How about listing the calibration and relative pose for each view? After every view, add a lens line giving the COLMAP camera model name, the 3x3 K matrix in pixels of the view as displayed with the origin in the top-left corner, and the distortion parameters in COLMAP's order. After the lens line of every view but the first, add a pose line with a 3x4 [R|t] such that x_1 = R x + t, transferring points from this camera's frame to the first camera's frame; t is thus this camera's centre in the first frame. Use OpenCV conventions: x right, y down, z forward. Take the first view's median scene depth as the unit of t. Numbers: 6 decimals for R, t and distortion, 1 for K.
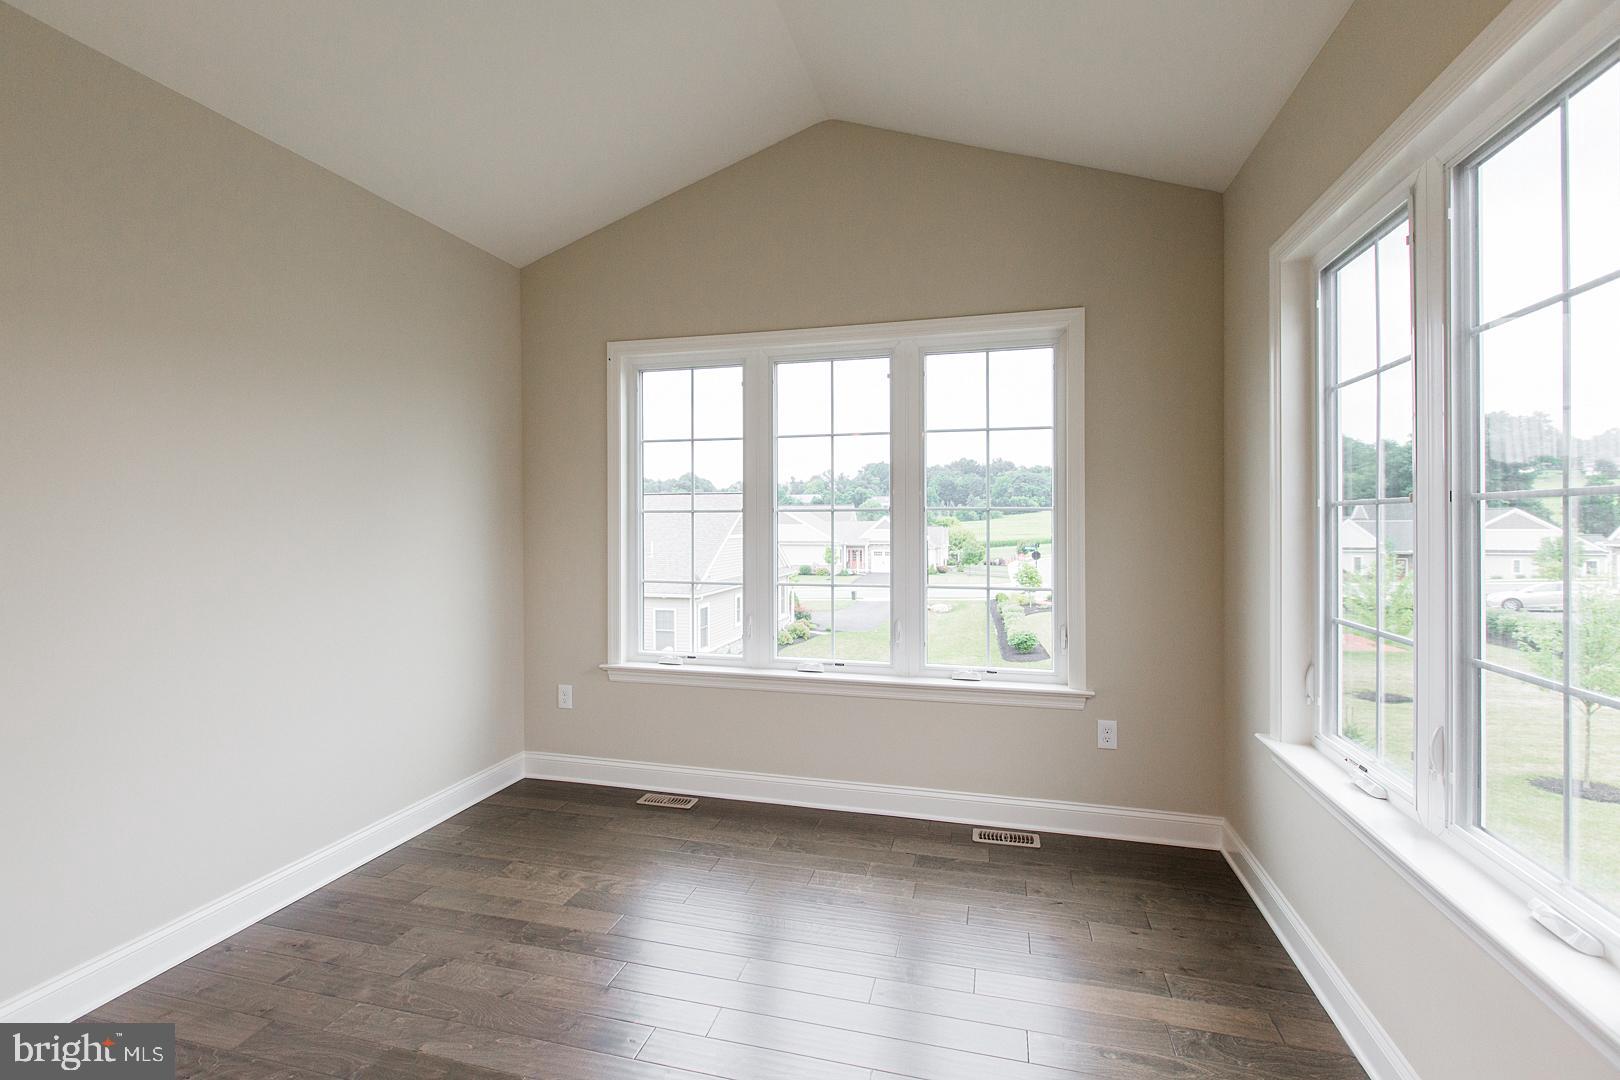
lens RADIAL K [[769.0, 0, 771.5], [0, 769.0, 535.2], [0, 0, 1]] dist [0.004854, -0.002006]
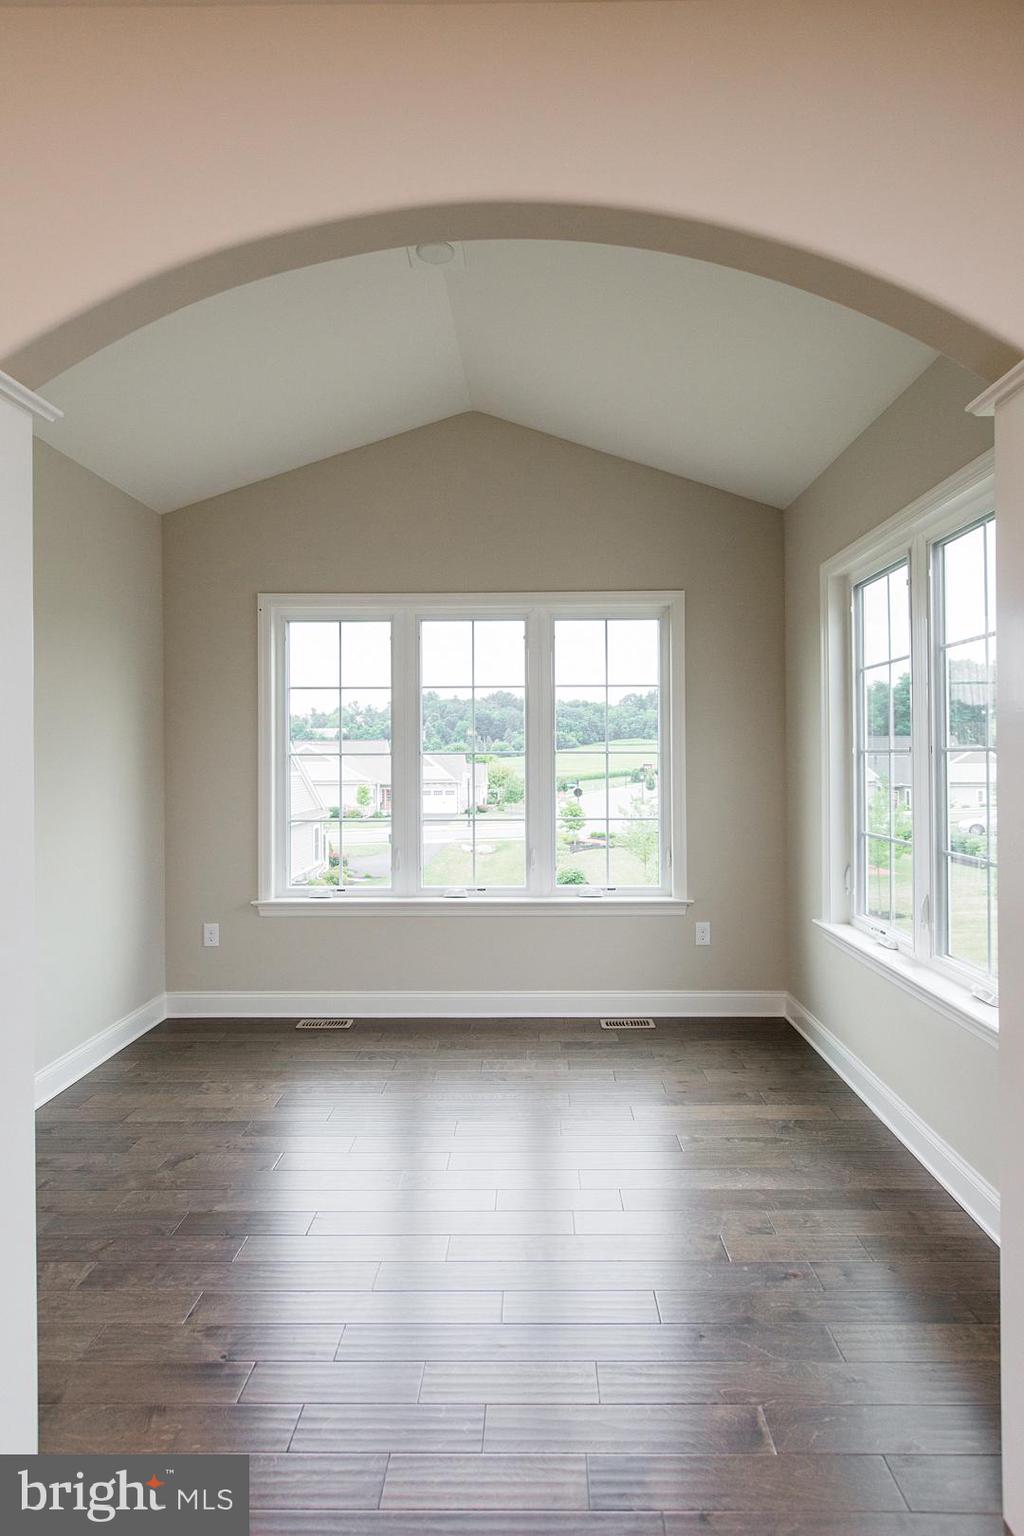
lens RADIAL K [[839.8, 0, 515.2], [0, 839.8, 775.5], [0, 0, 1]] dist [0.002116, 0.002389]
pose [[0.965735, -0.008987, 0.259376, -0.218023], [0.008213, 0.999958, 0.004066, -0.005676], [-0.259401, -0.001796, 0.965768, -0.246938]]
